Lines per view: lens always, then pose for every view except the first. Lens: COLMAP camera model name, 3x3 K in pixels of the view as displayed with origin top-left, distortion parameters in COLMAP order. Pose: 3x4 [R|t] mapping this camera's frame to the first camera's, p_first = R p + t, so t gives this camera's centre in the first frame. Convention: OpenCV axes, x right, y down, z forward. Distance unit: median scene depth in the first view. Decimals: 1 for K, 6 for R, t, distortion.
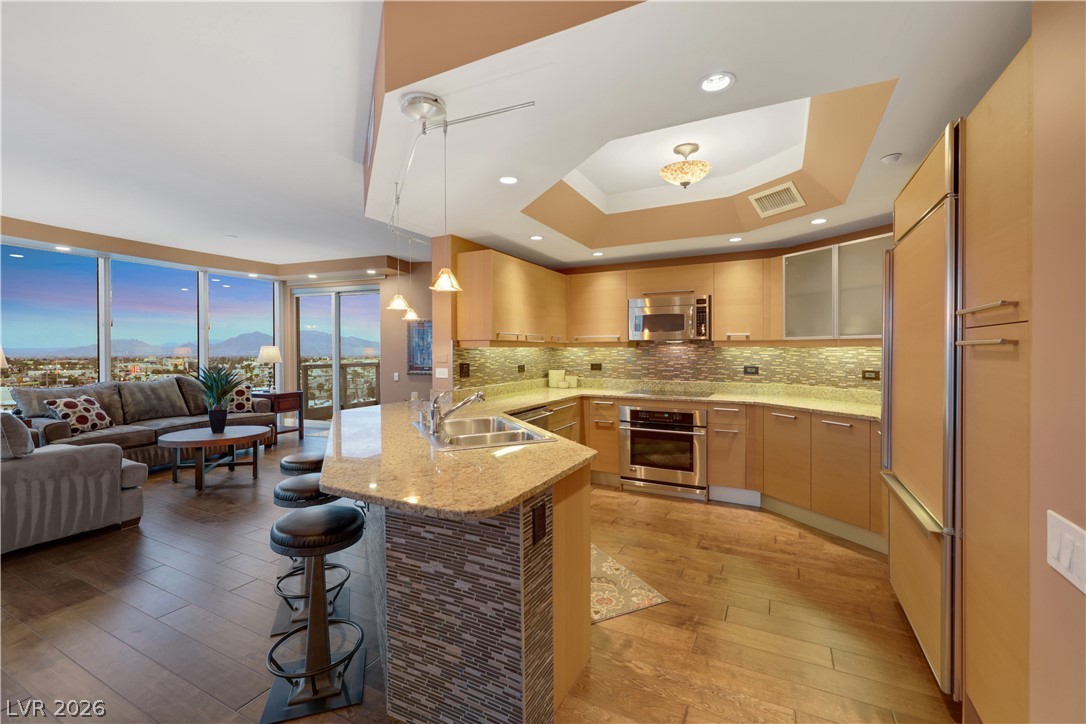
lens RADIAL K [[441.2, 0, 553.4], [0, 441.2, 353.6], [0, 0, 1]] dist [0.002439, 0.000380]
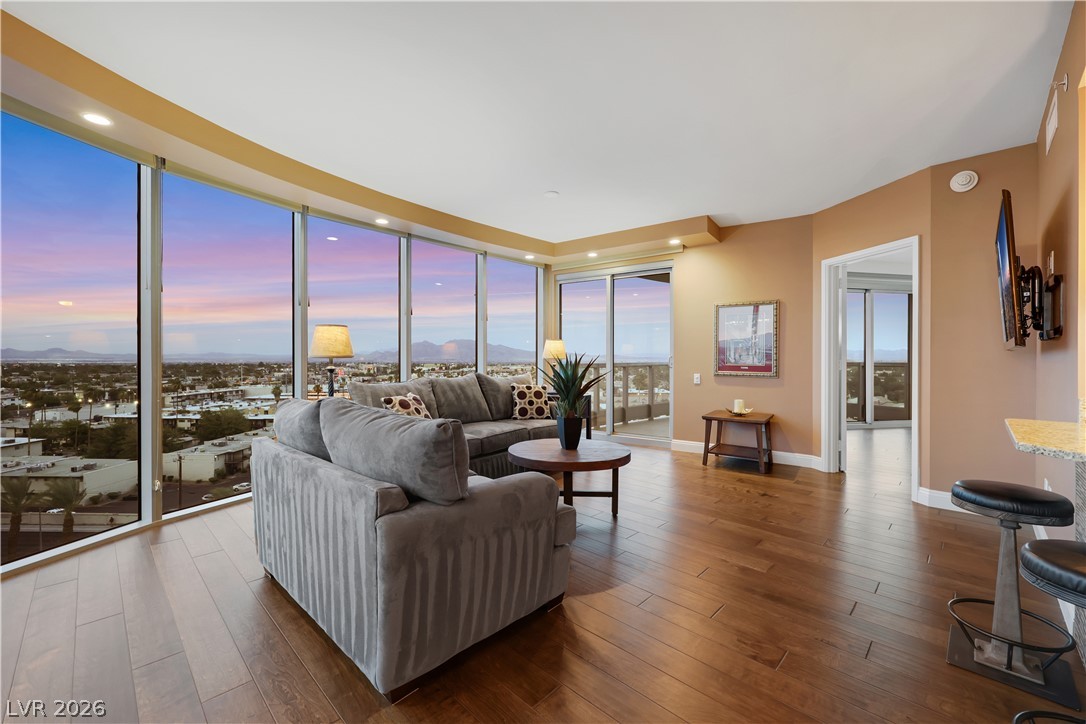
lens RADIAL K [[441.2, 0, 549.7], [0, 441.2, 358.6], [0, 0, 1]] dist [0.002439, 0.000380]
pose [[0.953161, 0.001391, -0.302461, -0.531698], [-0.002984, 0.999984, -0.004804, 0.032181], [0.302449, 0.005482, 0.953150, 0.278911]]
